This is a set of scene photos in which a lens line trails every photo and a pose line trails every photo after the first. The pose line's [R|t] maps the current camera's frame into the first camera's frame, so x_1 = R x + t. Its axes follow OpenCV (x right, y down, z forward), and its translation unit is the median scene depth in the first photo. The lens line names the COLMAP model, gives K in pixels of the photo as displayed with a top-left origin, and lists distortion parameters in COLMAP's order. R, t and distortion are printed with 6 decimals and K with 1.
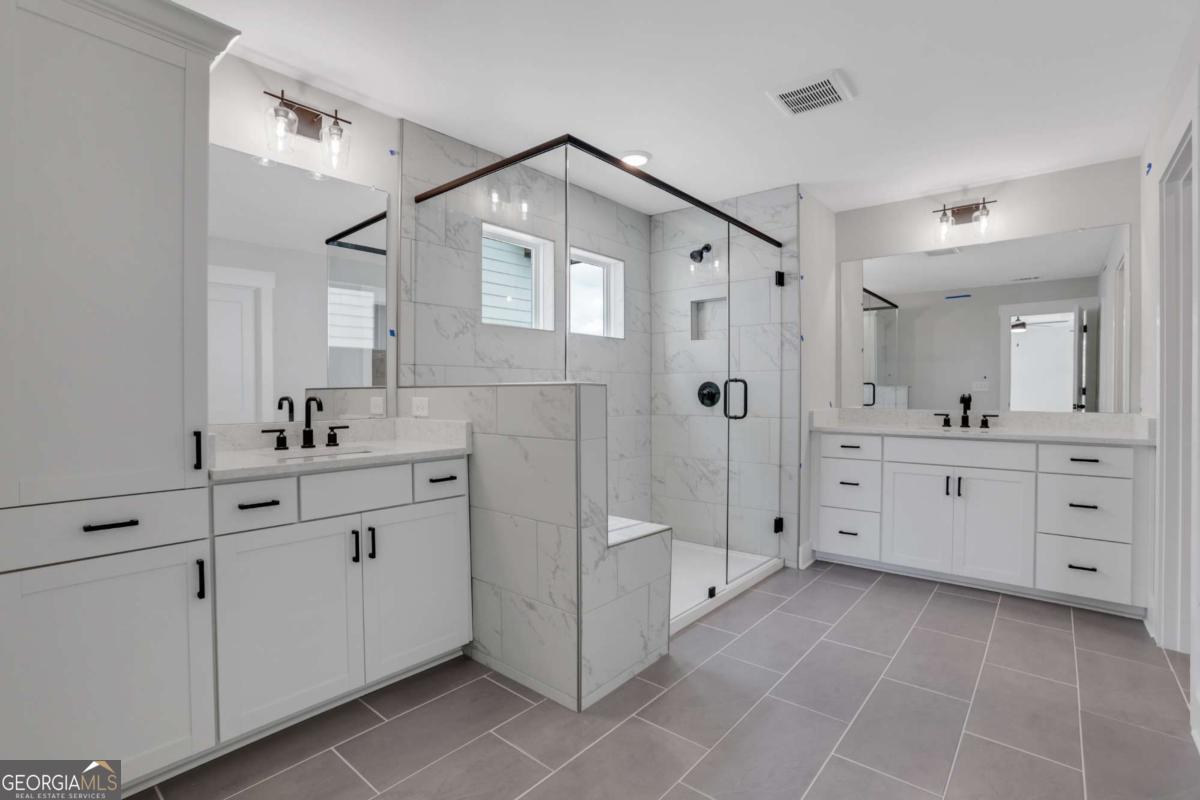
lens RADIAL K [[572.9, 0, 603.7], [0, 572.9, 392.3], [0, 0, 1]] dist [-0.049520, 0.017579]
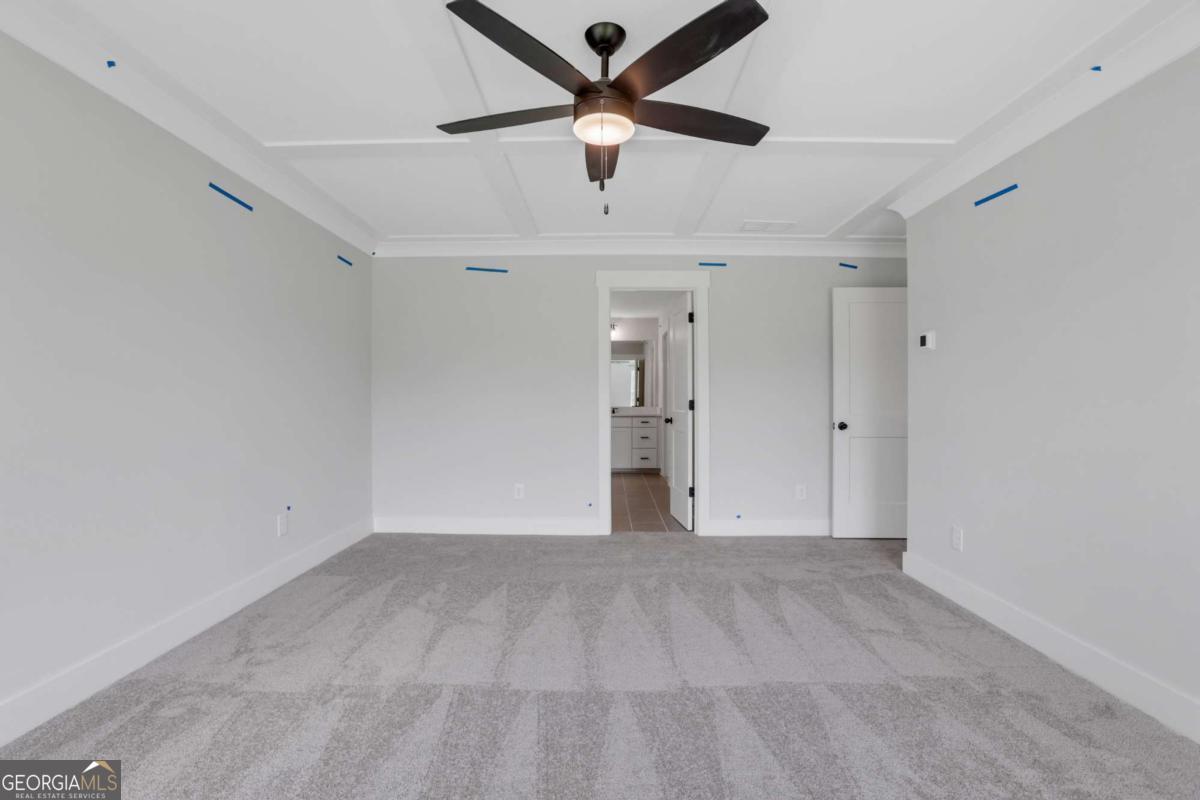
lens RADIAL K [[572.9, 0, 603.7], [0, 572.9, 392.3], [0, 0, 1]] dist [-0.049520, 0.017579]
pose [[0.782042, -0.003677, 0.623215, -1.210827], [0.006597, 0.999975, -0.002380, -0.033384], [-0.623191, 0.005973, 0.782047, -1.255749]]
